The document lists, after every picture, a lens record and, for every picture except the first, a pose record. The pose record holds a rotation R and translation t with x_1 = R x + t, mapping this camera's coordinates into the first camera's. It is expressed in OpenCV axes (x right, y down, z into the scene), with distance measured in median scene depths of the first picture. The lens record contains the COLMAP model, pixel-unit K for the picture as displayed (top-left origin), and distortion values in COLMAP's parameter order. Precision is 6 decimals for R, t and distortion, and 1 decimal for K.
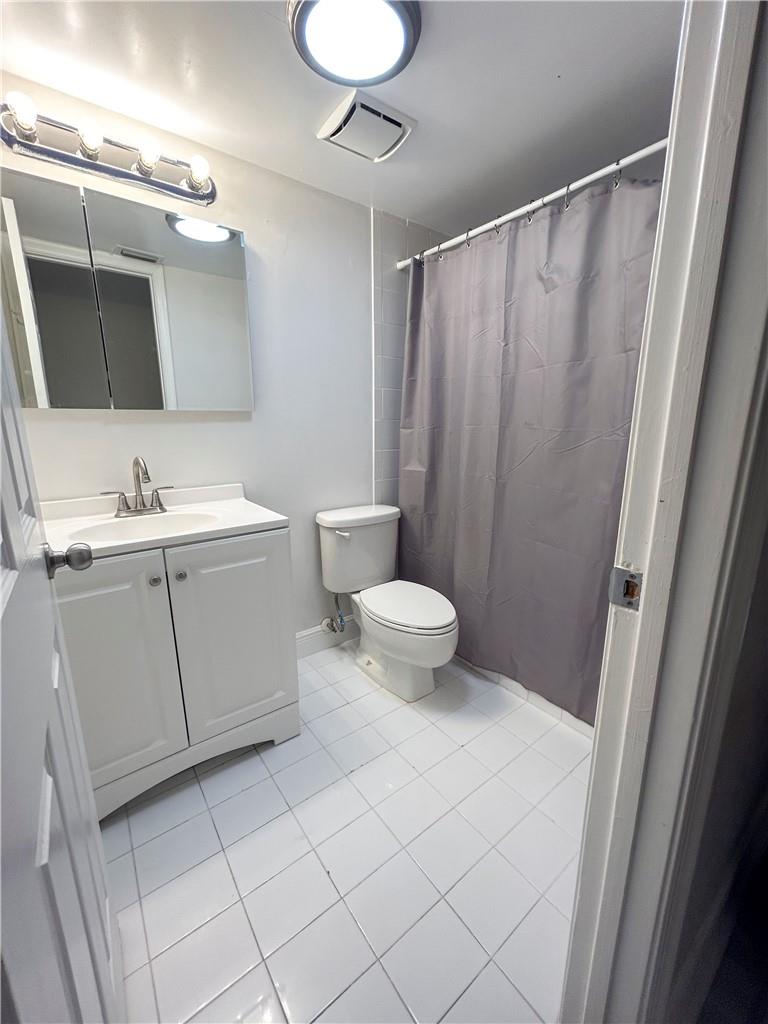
lens RADIAL K [[410.3, 0, 383.2], [0, 410.3, 510.2], [0, 0, 1]] dist [-0.000059, 0.000282]
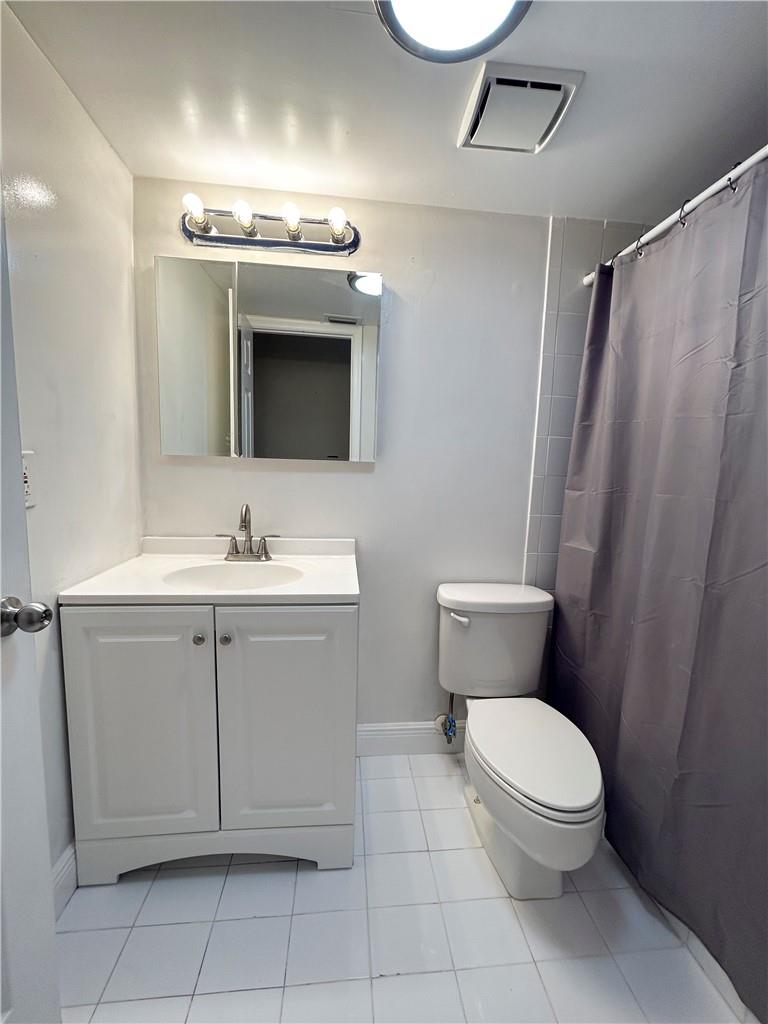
lens RADIAL K [[410.3, 0, 383.2], [0, 410.3, 510.2], [0, 0, 1]] dist [-0.000059, 0.000282]
pose [[0.853232, 0.090664, -0.513590, 0.164939], [-0.144178, 0.987400, -0.065217, -0.075730], [0.501206, 0.129694, 0.855554, 0.236709]]
